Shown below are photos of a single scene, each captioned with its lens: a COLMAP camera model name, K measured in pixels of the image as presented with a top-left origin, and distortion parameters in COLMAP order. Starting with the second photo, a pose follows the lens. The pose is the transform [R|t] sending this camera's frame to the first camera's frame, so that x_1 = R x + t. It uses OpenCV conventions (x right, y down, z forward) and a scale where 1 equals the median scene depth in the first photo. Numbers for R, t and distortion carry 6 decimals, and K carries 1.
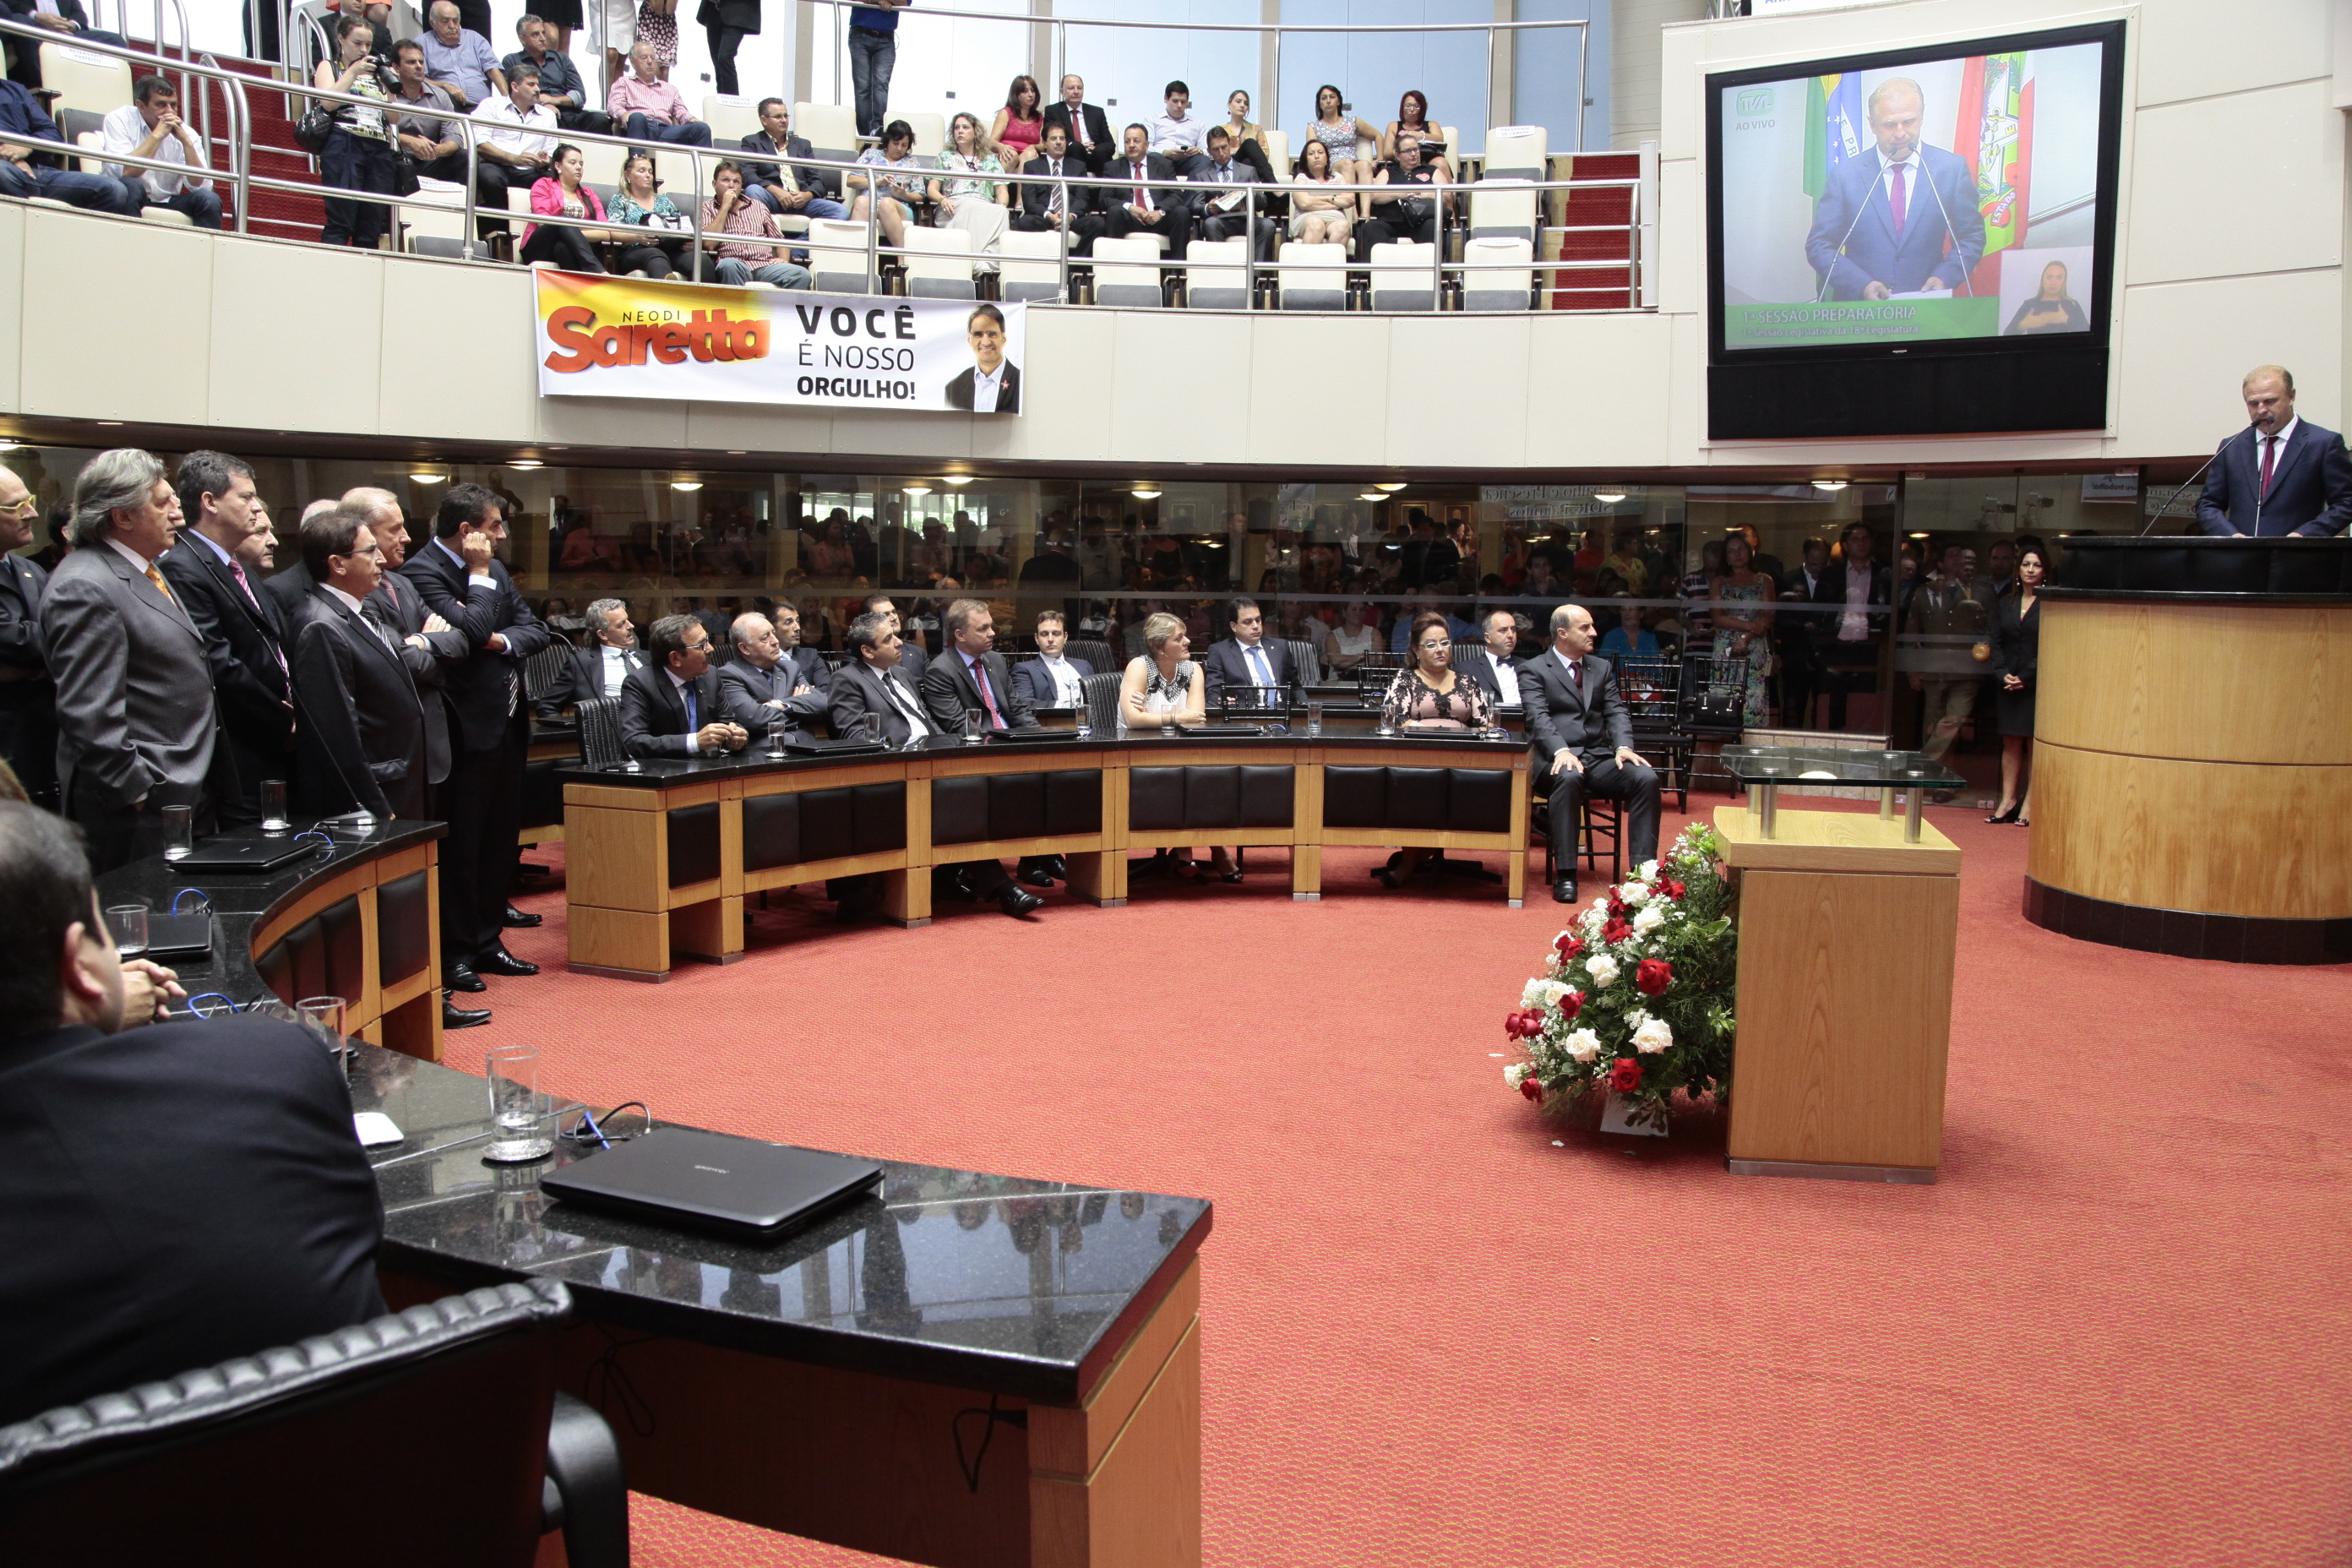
lens RADIAL K [[1857.9, 0, 1170.0], [0, 1857.9, 791.1], [0, 0, 1]] dist [-0.037770, -0.002896]
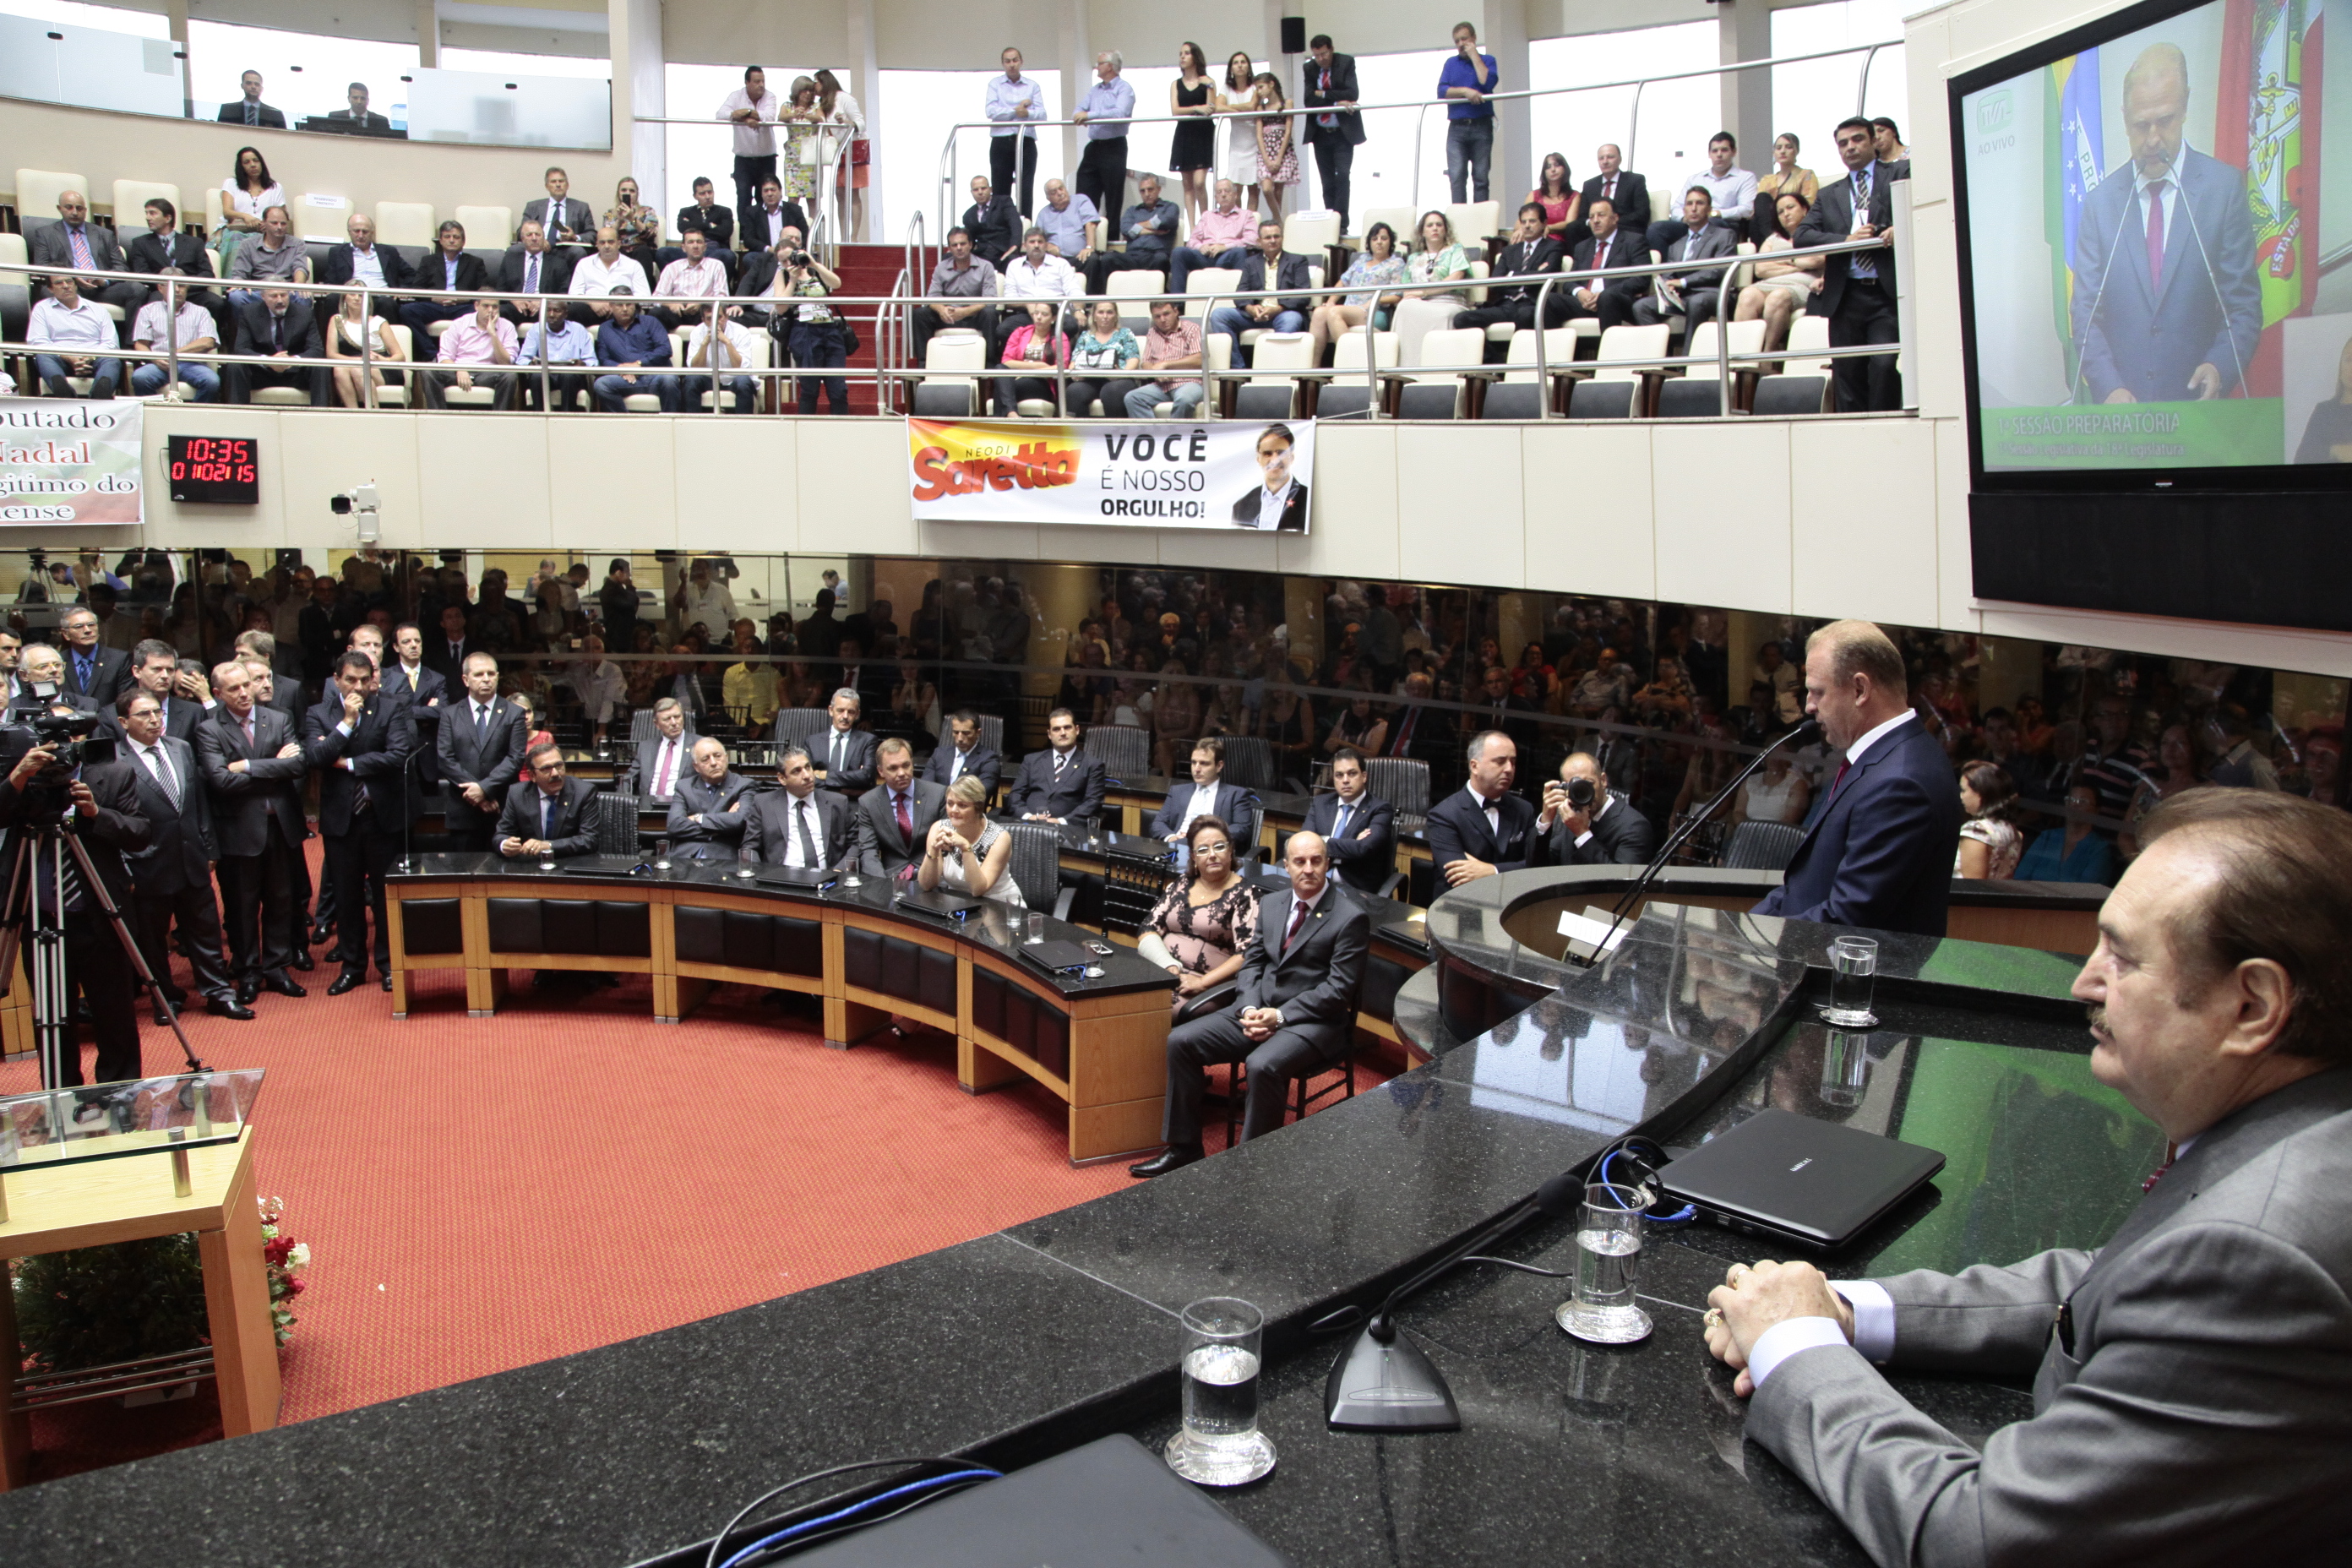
lens RADIAL K [[1627.3, 0, 1163.0], [0, 1627.3, 776.9], [0, 0, 1]] dist [-0.073075, 0.020283]
pose [[0.650515, 0.136680, -0.747093, 0.595153], [-0.114359, 0.990086, 0.081559, -0.148166], [0.750834, 0.032382, 0.659697, 0.405875]]
